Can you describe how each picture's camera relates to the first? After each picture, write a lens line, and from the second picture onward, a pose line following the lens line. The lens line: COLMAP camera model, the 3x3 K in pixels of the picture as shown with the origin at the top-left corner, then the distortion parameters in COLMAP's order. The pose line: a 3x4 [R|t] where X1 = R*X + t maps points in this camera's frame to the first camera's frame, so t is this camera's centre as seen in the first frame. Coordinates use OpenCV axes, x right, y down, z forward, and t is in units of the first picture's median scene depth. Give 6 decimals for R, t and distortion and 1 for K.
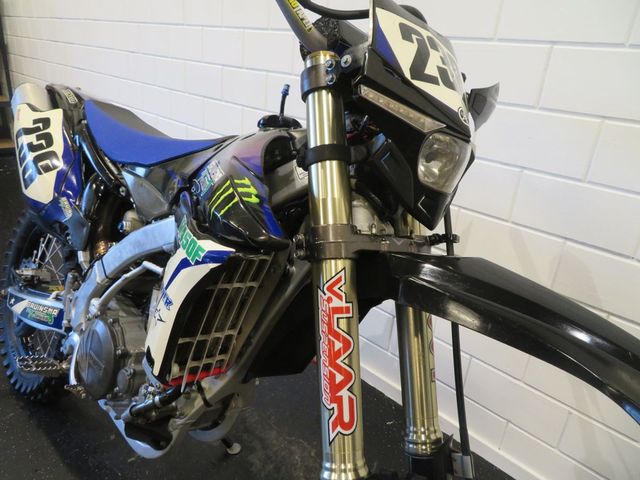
lens RADIAL K [[458.2, 0, 322.9], [0, 458.2, 247.8], [0, 0, 1]] dist [-0.002000, -0.001317]
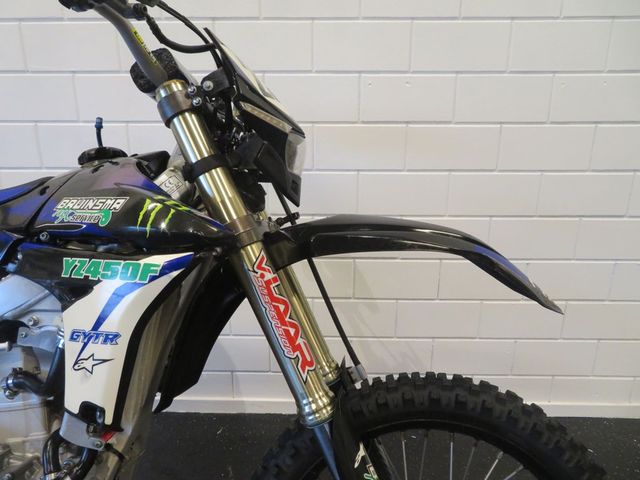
lens RADIAL K [[459.6, 0, 320.0], [0, 459.6, 240.0], [0, 0, 1]] dist [-0.001746, 0.001116]
pose [[0.735143, -0.262378, 0.625079, -0.571052], [0.315758, 0.948462, 0.026761, 0.037232], [-0.599885, 0.177700, 0.780103, -0.054391]]
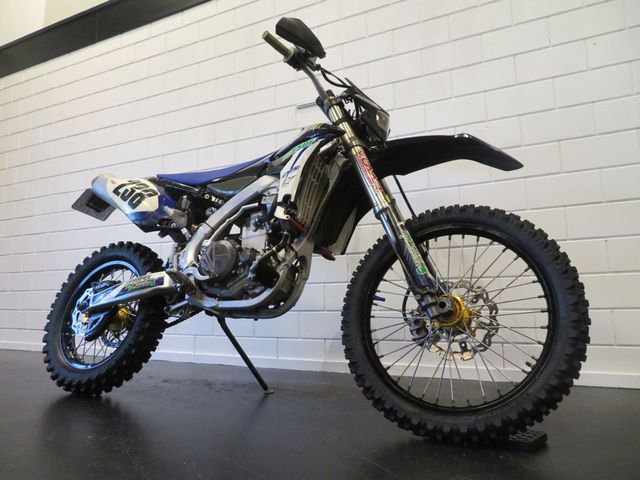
lens RADIAL K [[459.6, 0, 320.0], [0, 459.6, 240.0], [0, 0, 1]] dist [-0.001746, 0.001116]
pose [[0.942118, -0.080570, 0.325457, -1.062251], [0.223800, 0.873910, -0.431502, 1.554221], [-0.249654, 0.479363, 0.841358, -0.928190]]
